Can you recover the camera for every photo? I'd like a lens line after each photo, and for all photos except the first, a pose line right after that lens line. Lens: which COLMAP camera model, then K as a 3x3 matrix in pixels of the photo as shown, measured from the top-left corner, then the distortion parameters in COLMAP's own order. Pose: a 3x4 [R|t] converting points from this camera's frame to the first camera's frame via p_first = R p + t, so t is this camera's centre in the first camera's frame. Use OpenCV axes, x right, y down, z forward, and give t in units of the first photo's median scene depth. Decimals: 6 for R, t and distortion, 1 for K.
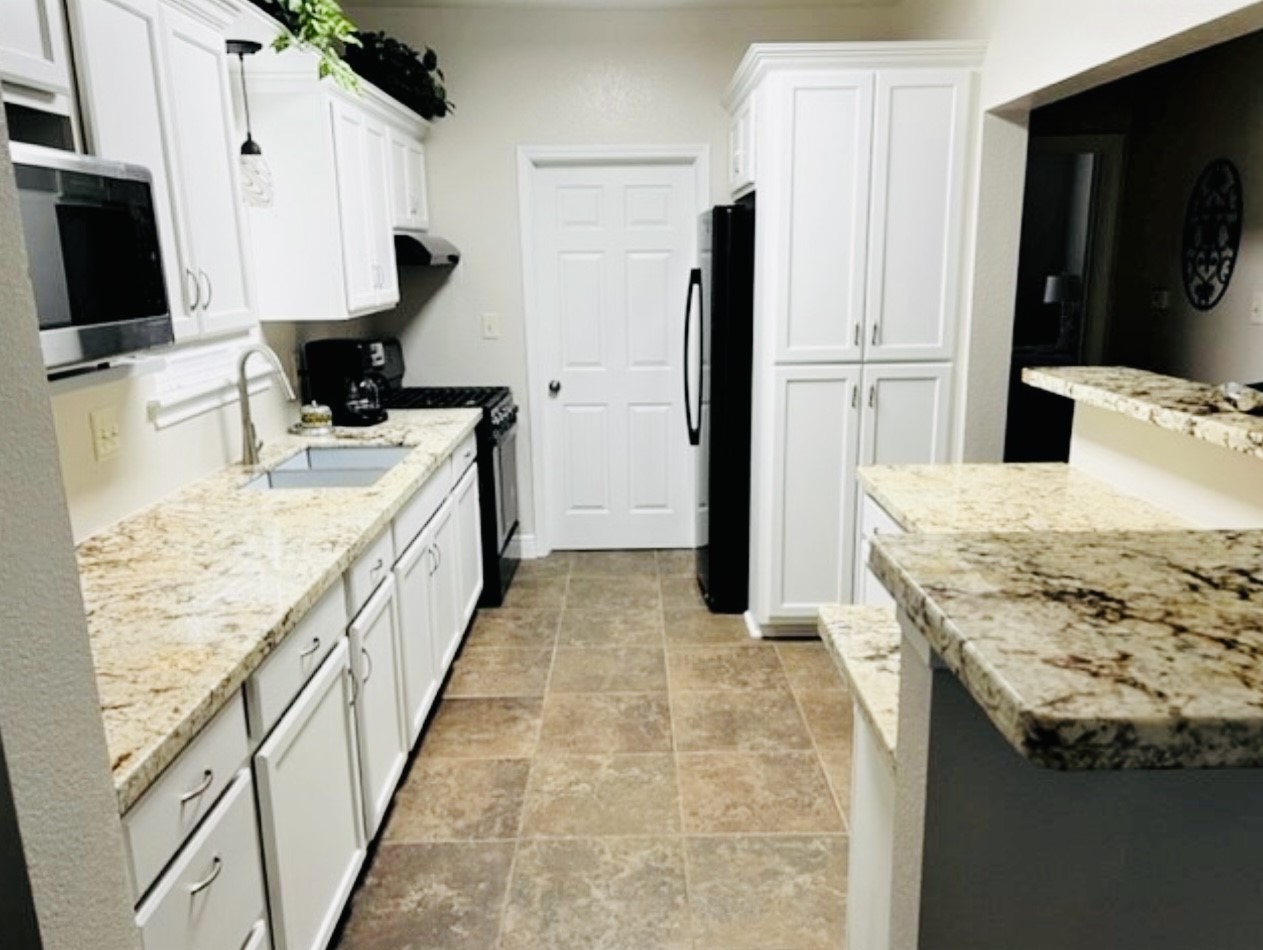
lens RADIAL K [[984.9, 0, 633.7], [0, 984.9, 480.8], [0, 0, 1]] dist [0.016521, 0.004436]
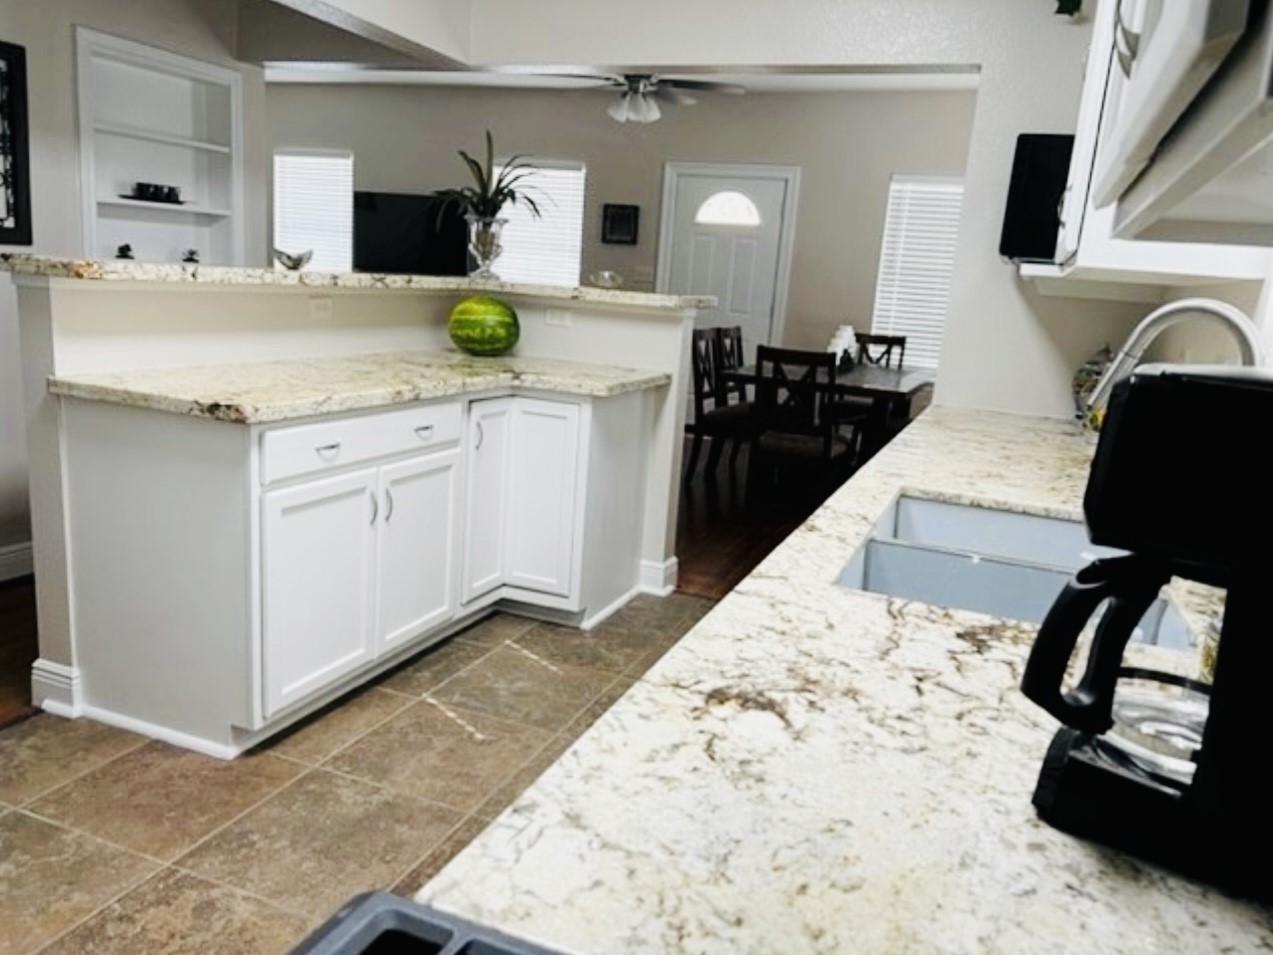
lens RADIAL K [[951.6, 0, 637.9], [0, 951.6, 478.3], [0, 0, 1]] dist [-0.001904, -0.003592]
pose [[-0.923679, -0.133655, 0.359102, -0.299790], [0.023028, 0.916134, 0.400210, -0.239309], [-0.382476, 0.377934, -0.843136, 1.481470]]
